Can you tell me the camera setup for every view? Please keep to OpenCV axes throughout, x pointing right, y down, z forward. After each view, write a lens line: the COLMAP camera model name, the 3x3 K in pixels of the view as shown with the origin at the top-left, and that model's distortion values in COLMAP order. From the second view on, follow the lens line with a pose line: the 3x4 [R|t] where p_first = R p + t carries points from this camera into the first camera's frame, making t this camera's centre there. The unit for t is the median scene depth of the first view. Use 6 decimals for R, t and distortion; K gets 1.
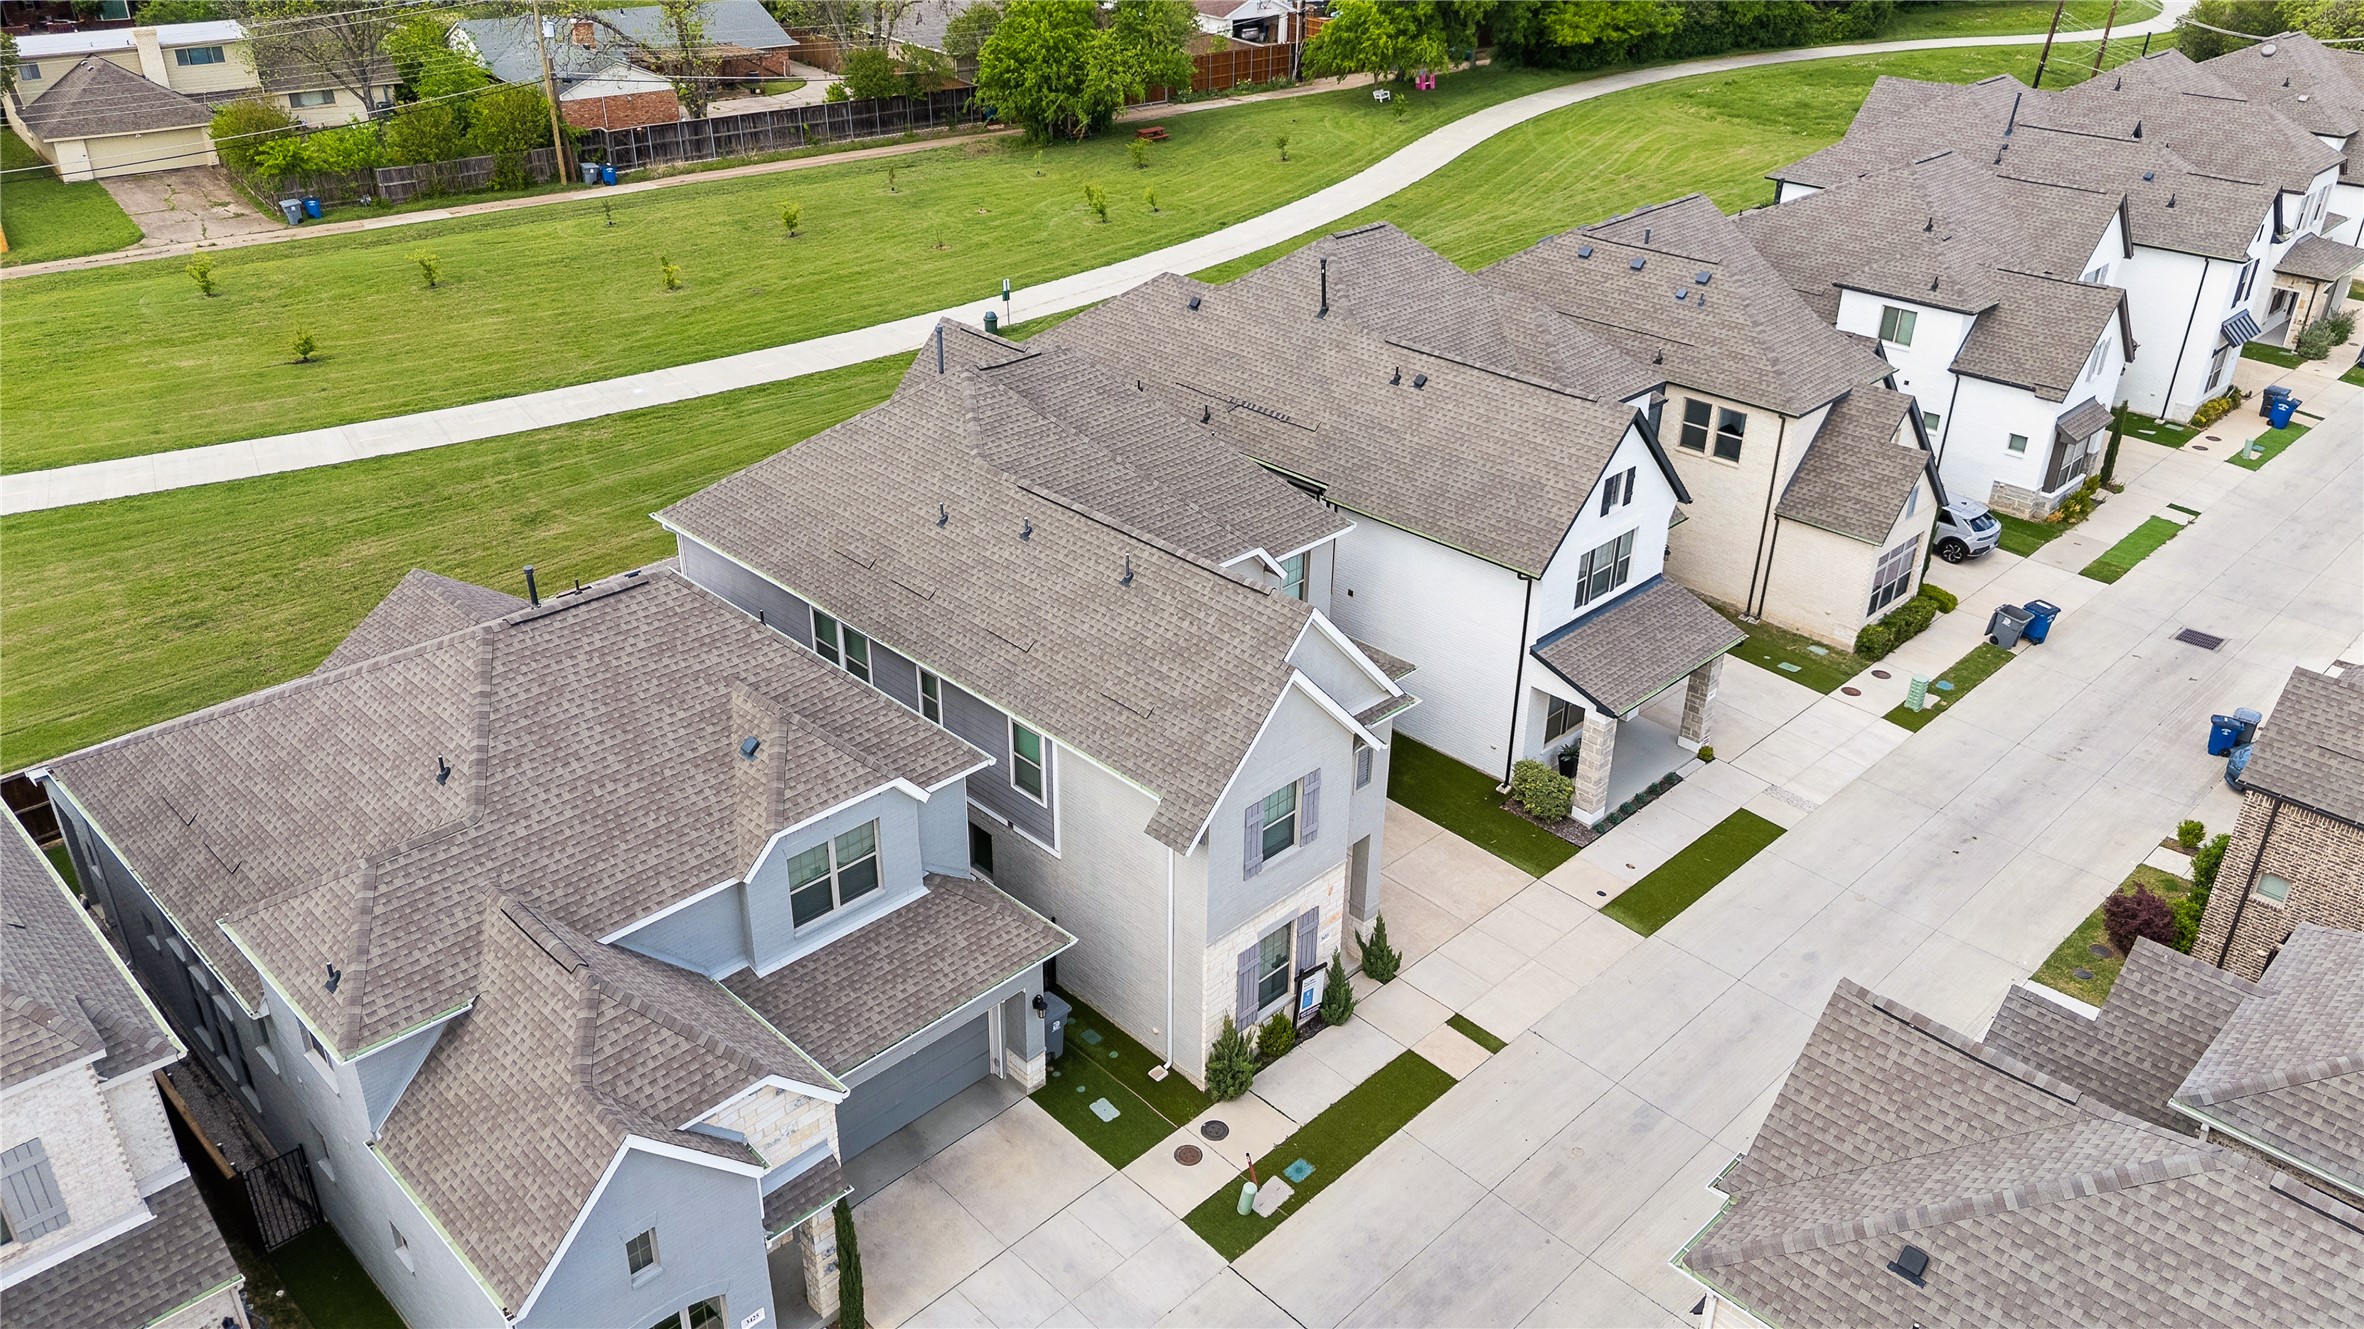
lens RADIAL K [[1749.7, 0, 1182.0], [0, 1749.7, 664.5], [0, 0, 1]] dist [0.075287, -0.058331]
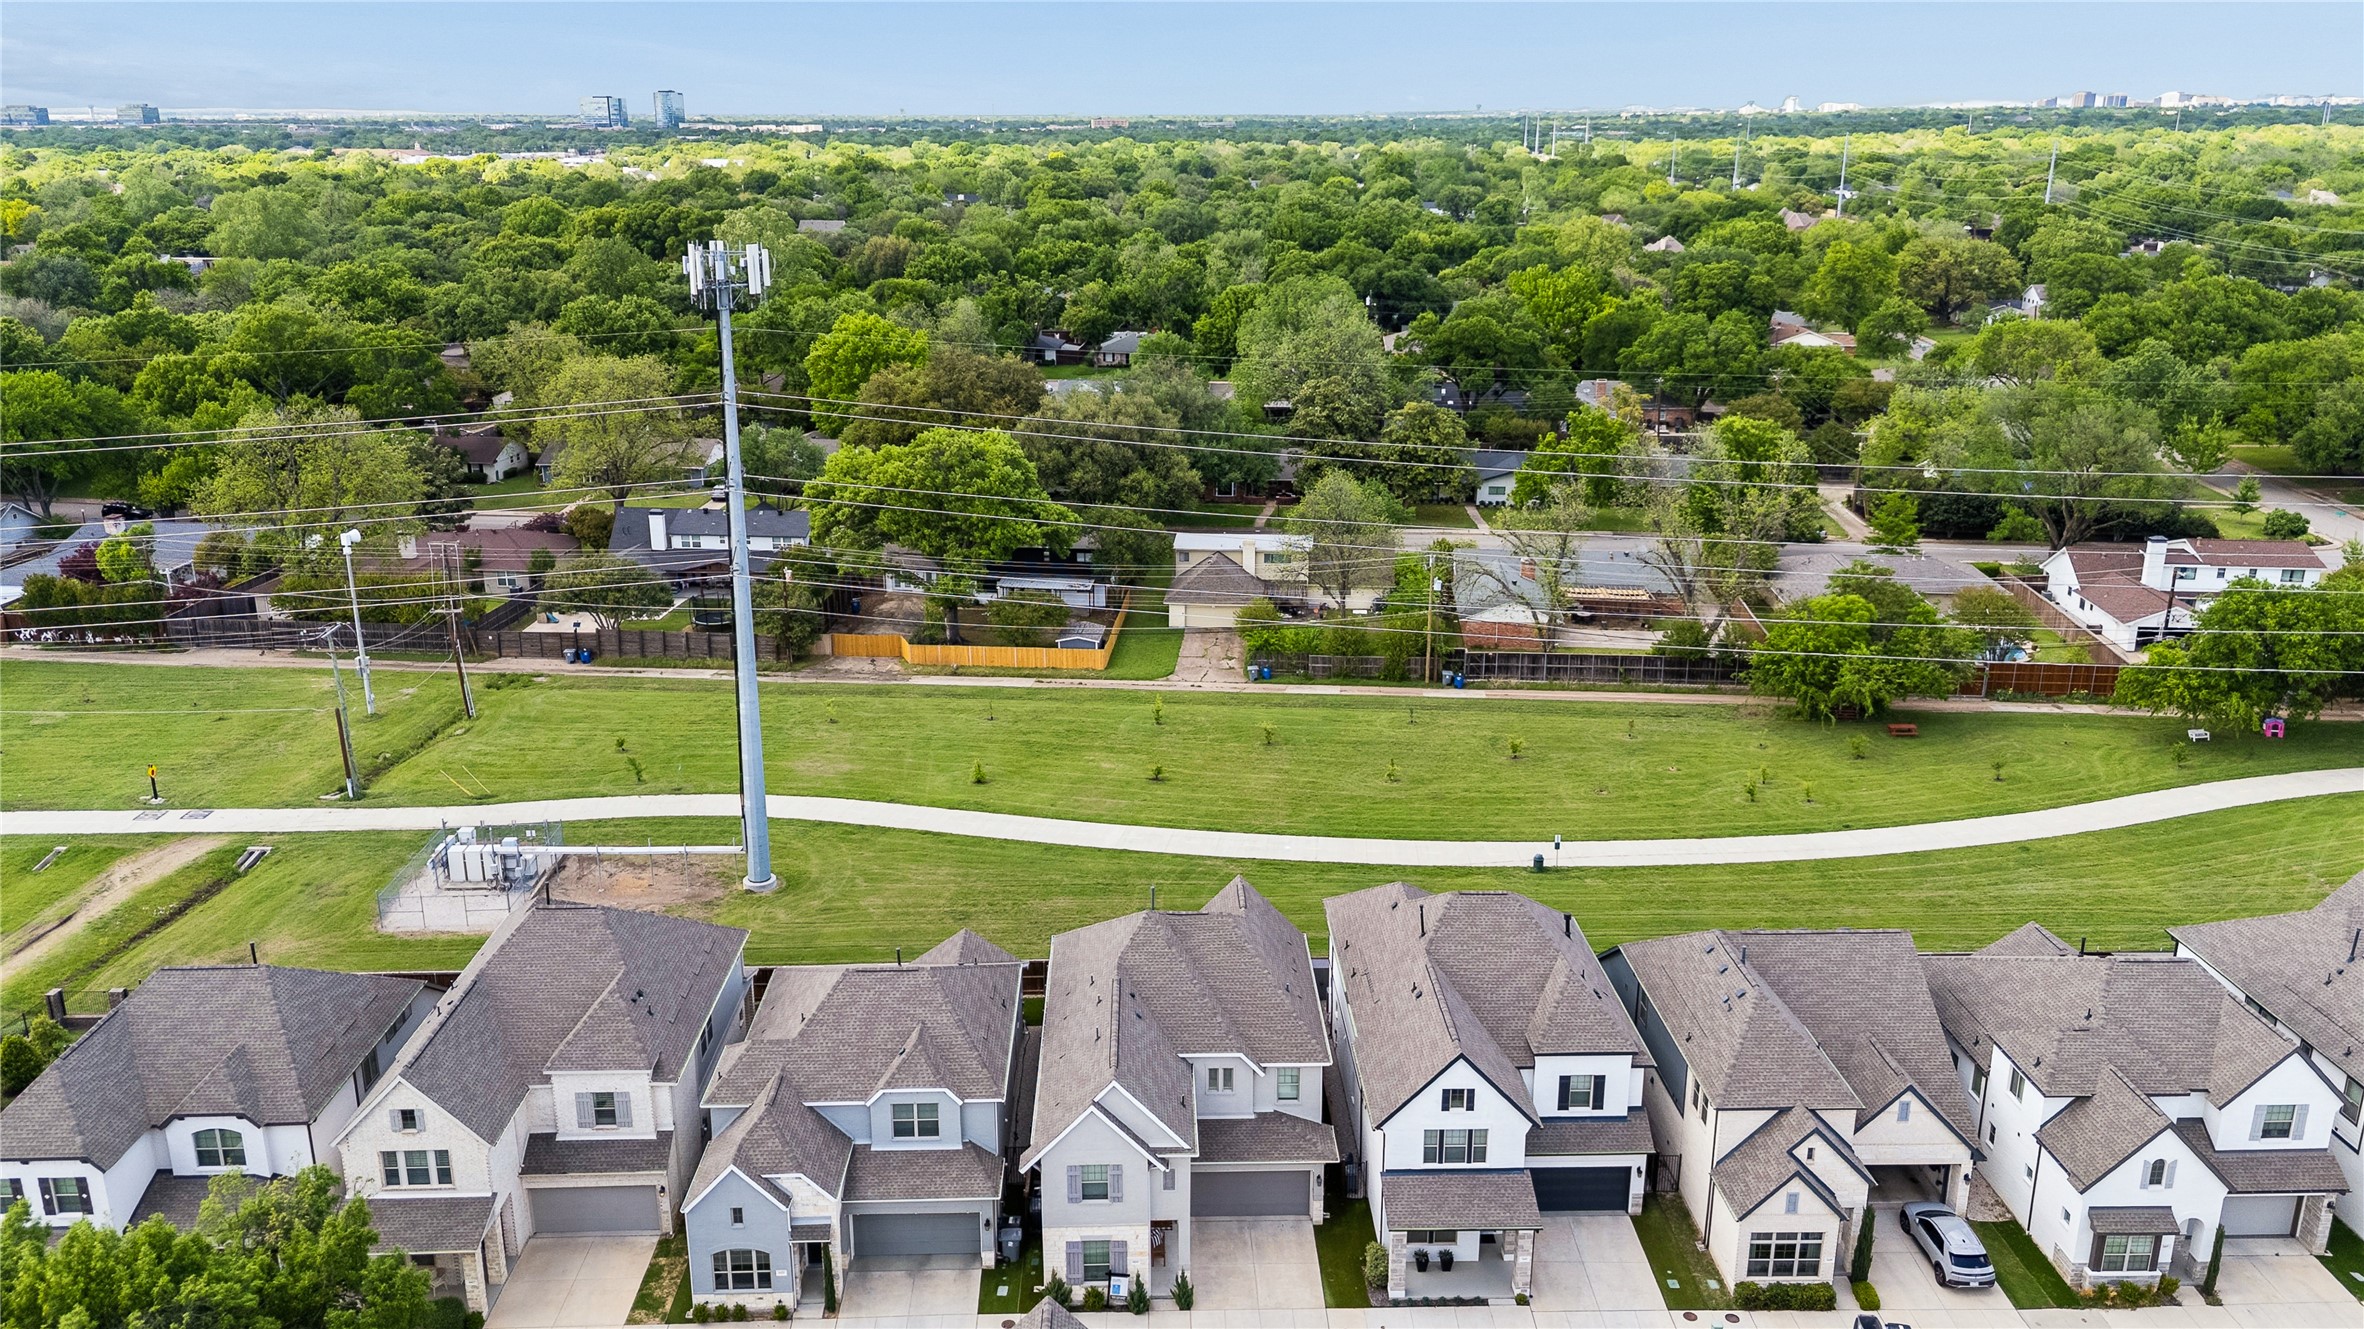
lens RADIAL K [[1749.7, 0, 1182.0], [0, 1749.7, 664.5], [0, 0, 1]] dist [0.075287, -0.058331]
pose [[0.734548, 0.194648, -0.650039, 0.588359], [-0.318478, 0.944800, -0.076971, -0.154045], [0.599175, 0.263562, 0.755992, -0.274640]]
